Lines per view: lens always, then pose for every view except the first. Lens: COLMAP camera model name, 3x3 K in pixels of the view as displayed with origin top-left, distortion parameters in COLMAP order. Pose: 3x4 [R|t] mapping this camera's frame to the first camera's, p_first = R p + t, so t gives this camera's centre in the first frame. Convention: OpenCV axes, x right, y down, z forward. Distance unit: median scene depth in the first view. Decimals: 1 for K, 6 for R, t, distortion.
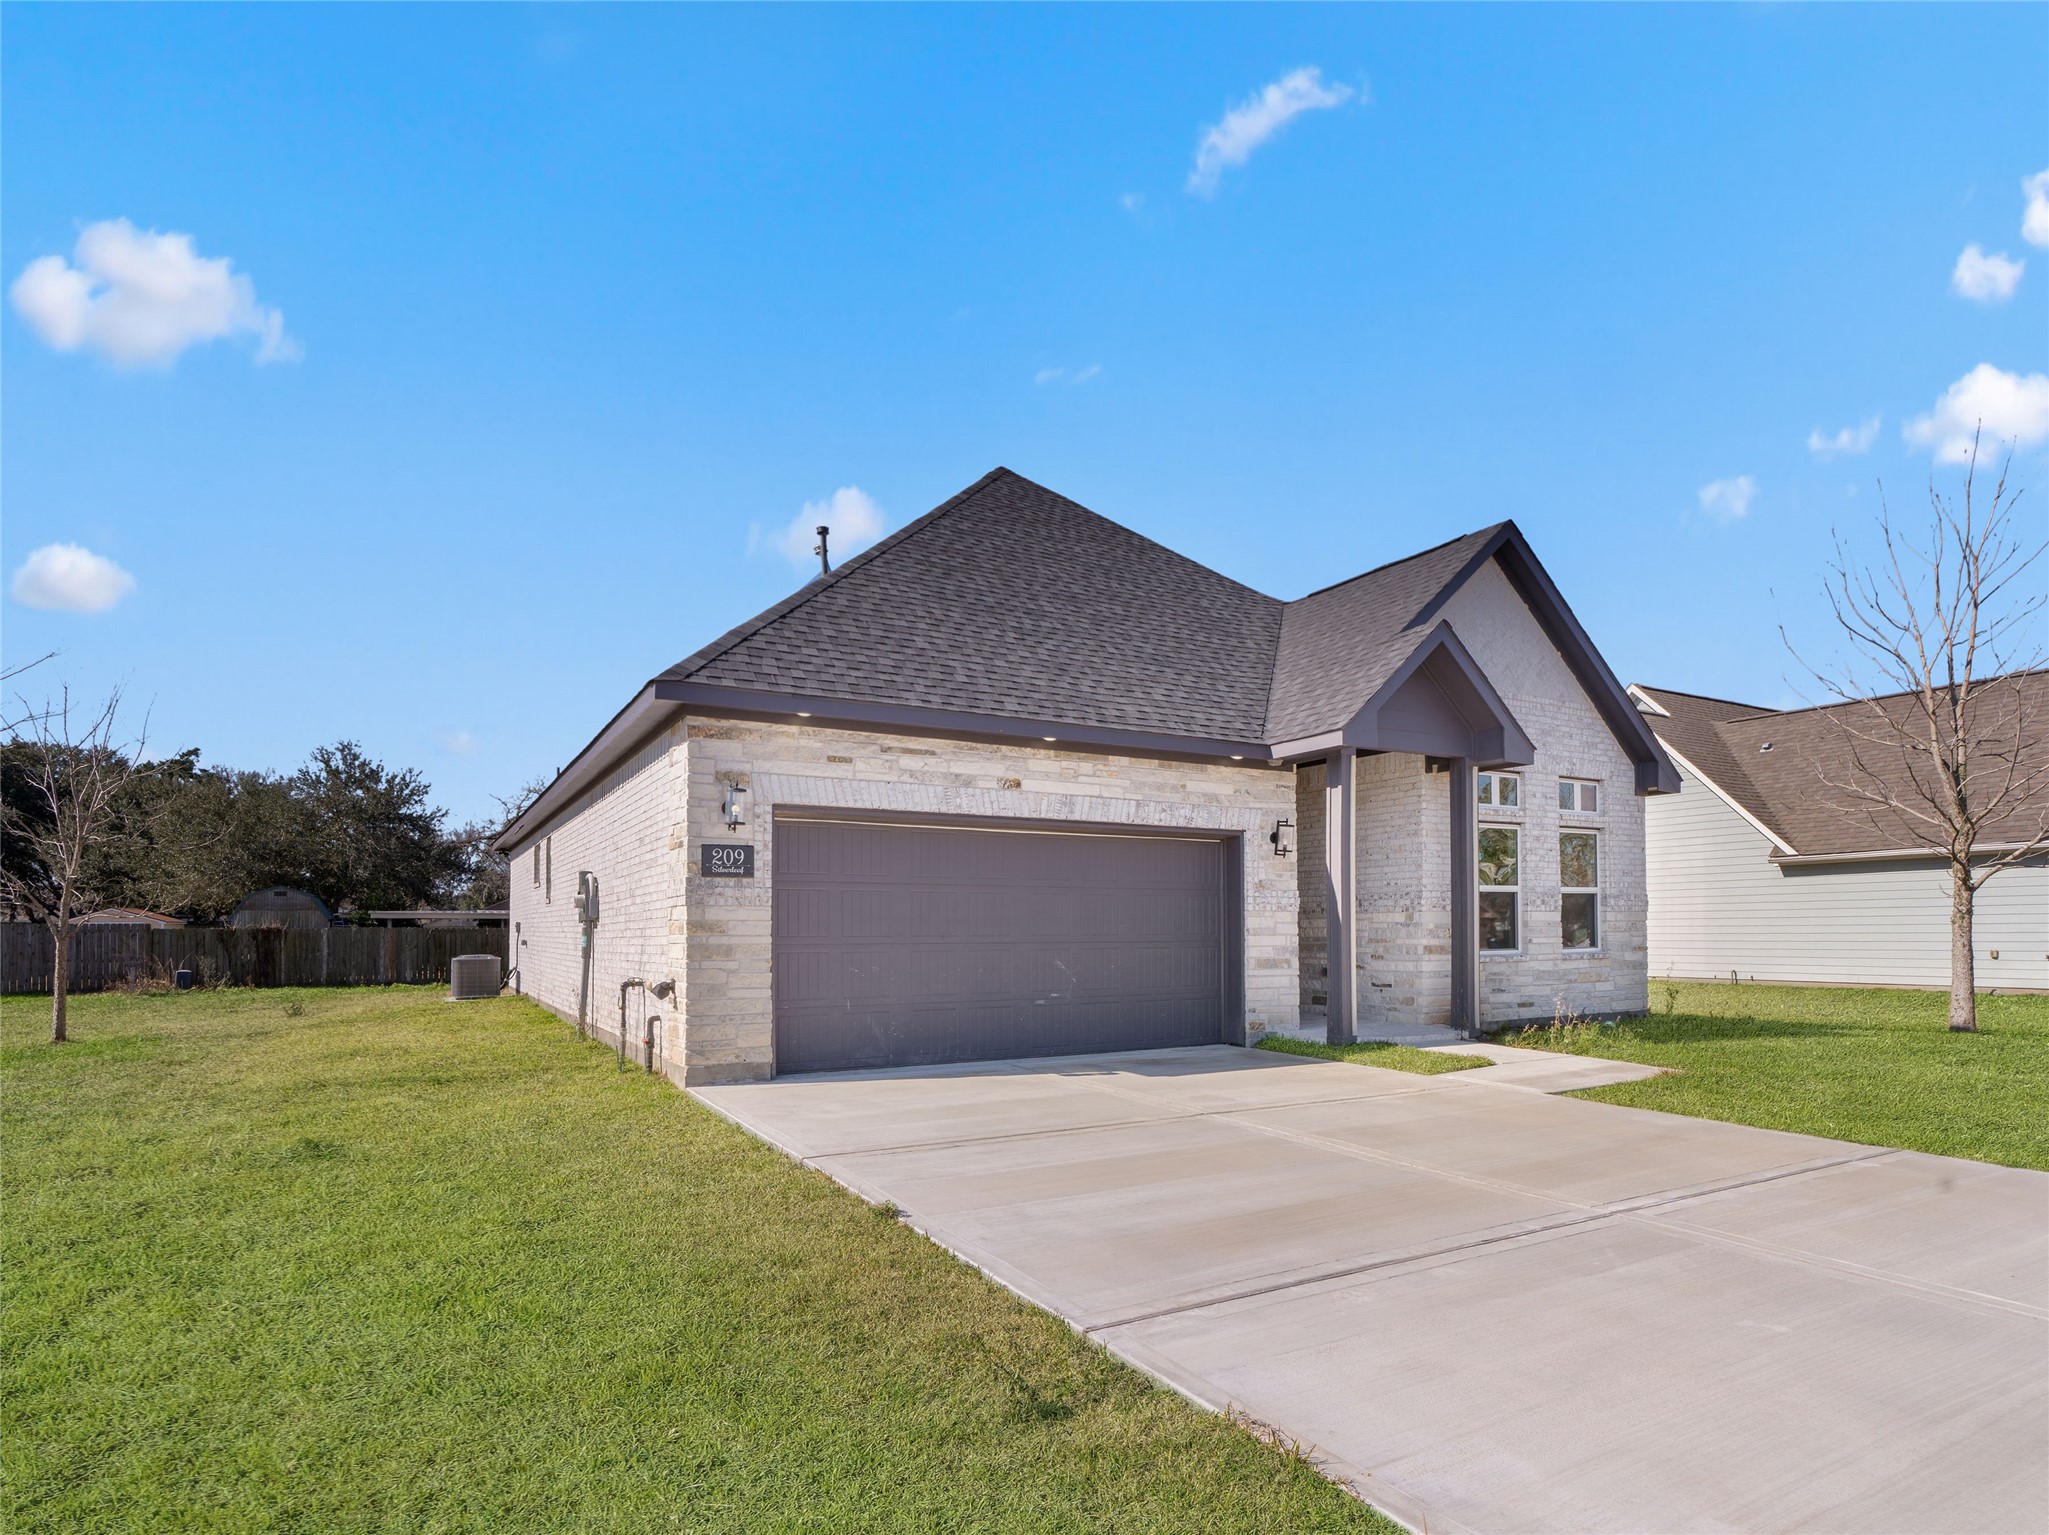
lens RADIAL K [[1082.2, 0, 1024.5], [0, 1082.2, 767.5], [0, 0, 1]] dist [-0.001271, 0.000798]
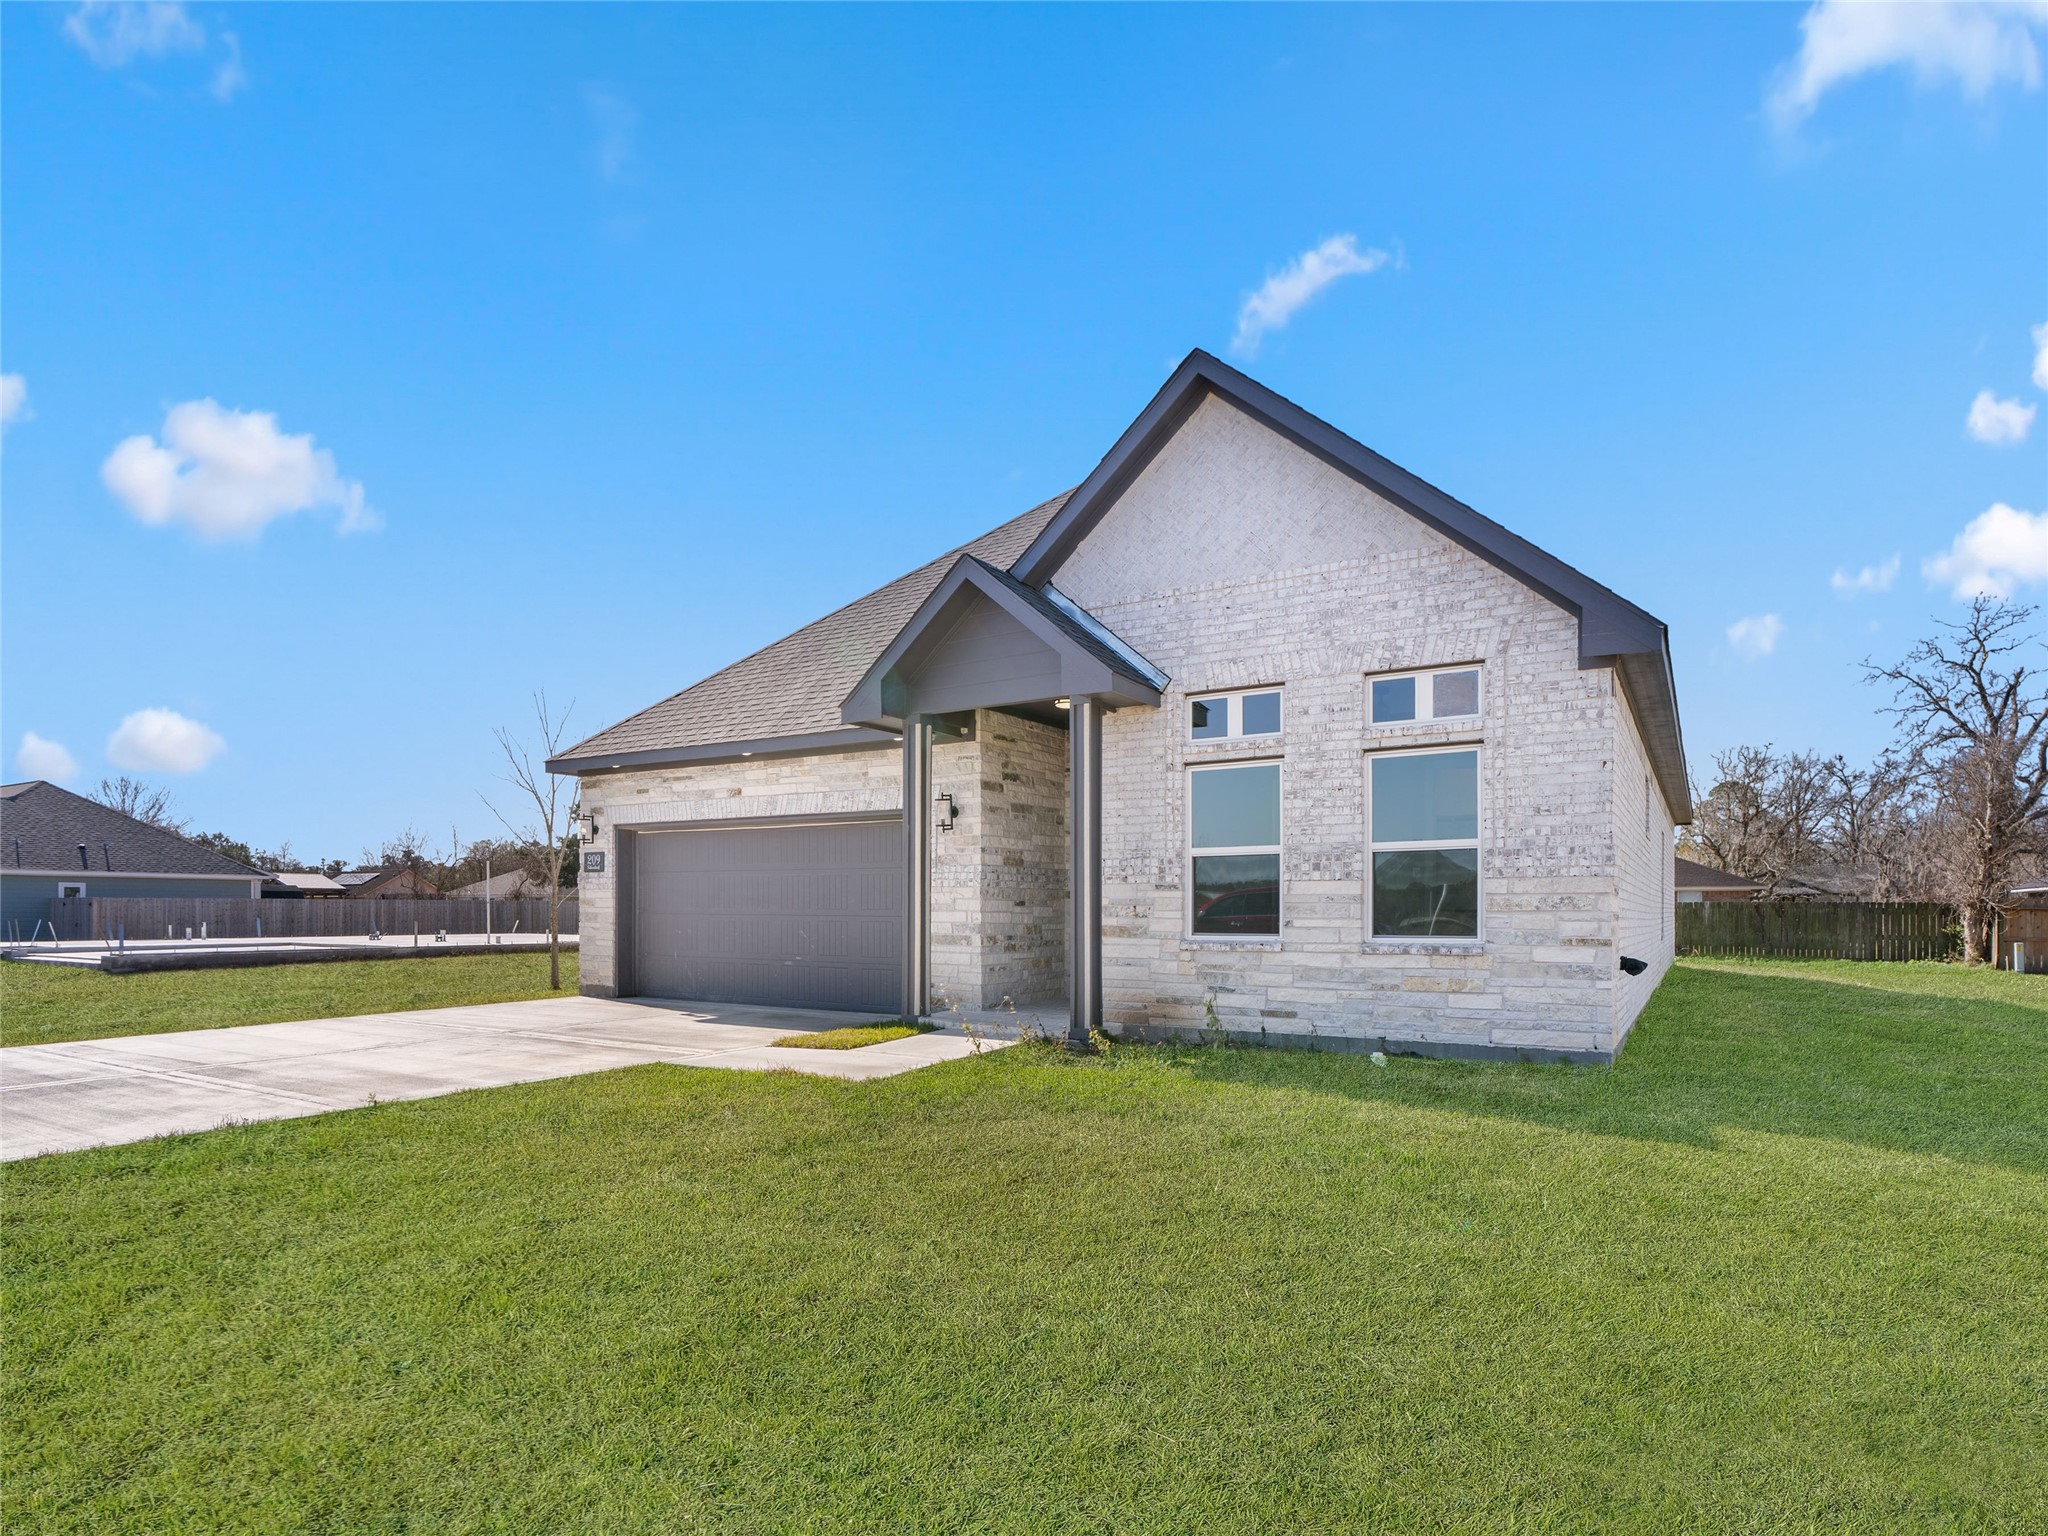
lens RADIAL K [[1081.7, 0, 1024.0], [0, 1081.7, 768.0], [0, 0, 1]] dist [-0.001271, 0.000798]
pose [[0.482687, -0.106061, -0.869347, 1.132710], [0.127972, 0.990527, -0.049791, 0.083801], [0.866393, -0.087218, 0.491687, 0.587854]]
